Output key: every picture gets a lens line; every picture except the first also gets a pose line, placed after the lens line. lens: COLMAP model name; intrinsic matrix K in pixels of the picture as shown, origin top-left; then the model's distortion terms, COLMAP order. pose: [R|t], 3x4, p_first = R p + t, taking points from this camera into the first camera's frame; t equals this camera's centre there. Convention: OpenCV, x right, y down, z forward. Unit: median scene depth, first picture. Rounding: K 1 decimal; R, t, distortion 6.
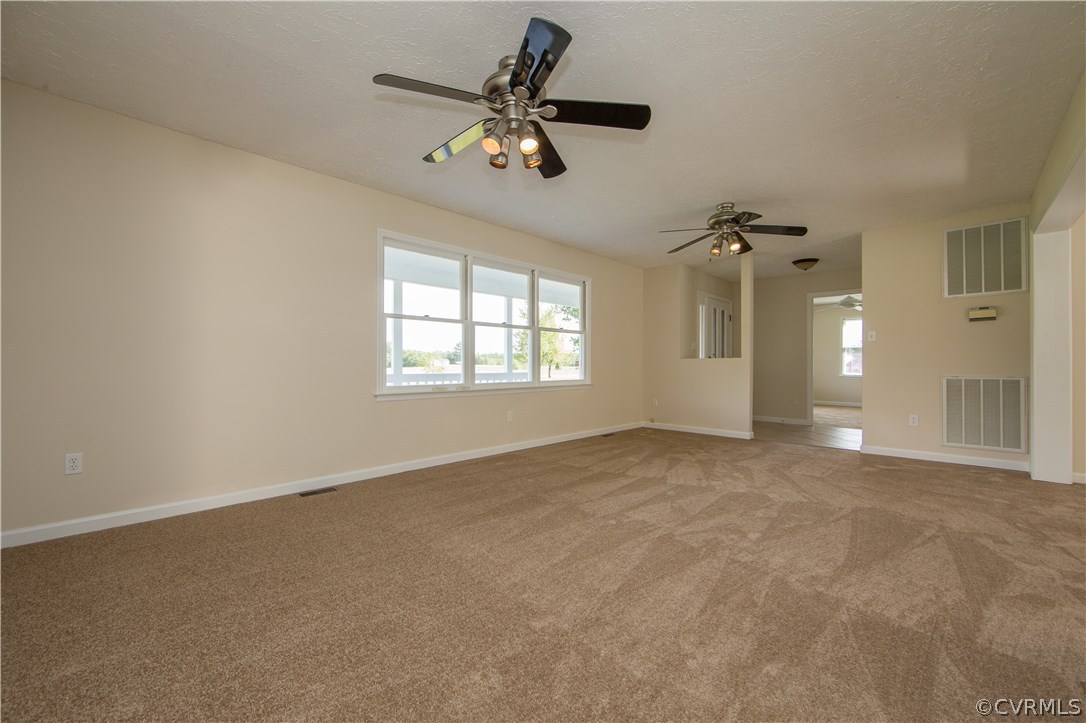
lens RADIAL K [[436.5, 0, 536.5], [0, 436.5, 363.1], [0, 0, 1]] dist [-0.012815, 0.000235]
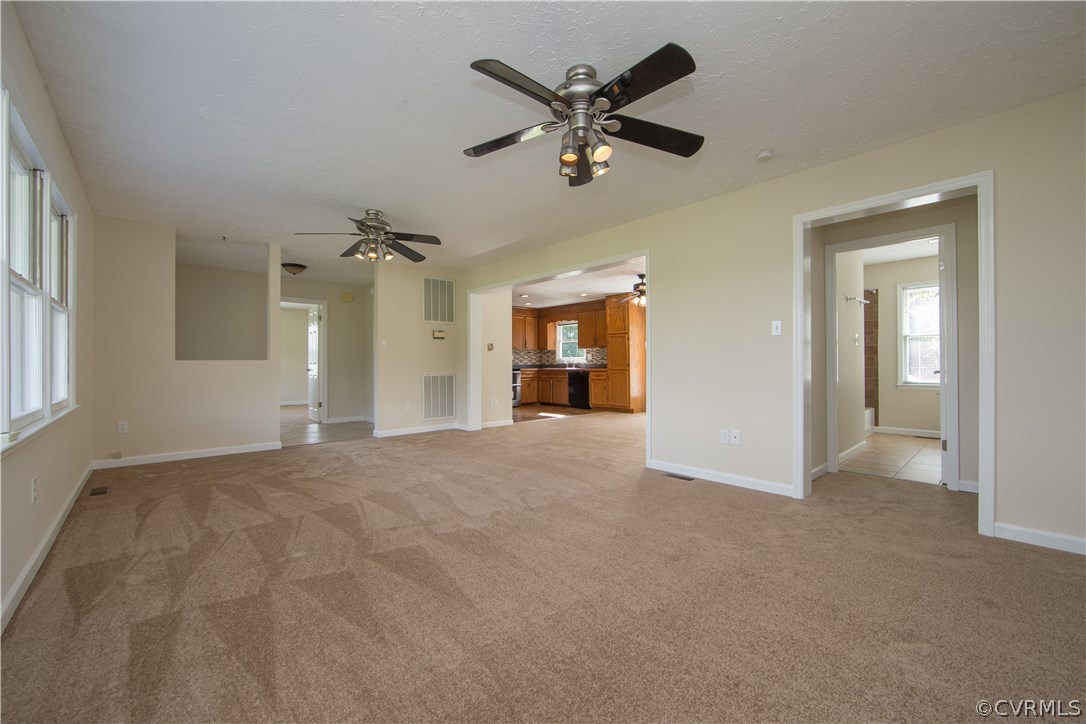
lens RADIAL K [[433.8, 0, 546.5], [0, 433.8, 362.5], [0, 0, 1]] dist [0.000423, 0.000054]
pose [[0.029358, 0.003185, 0.999564, -0.404012], [-0.002435, 0.999992, -0.003115, -0.005251], [-0.999566, -0.002343, 0.029365, 0.399233]]
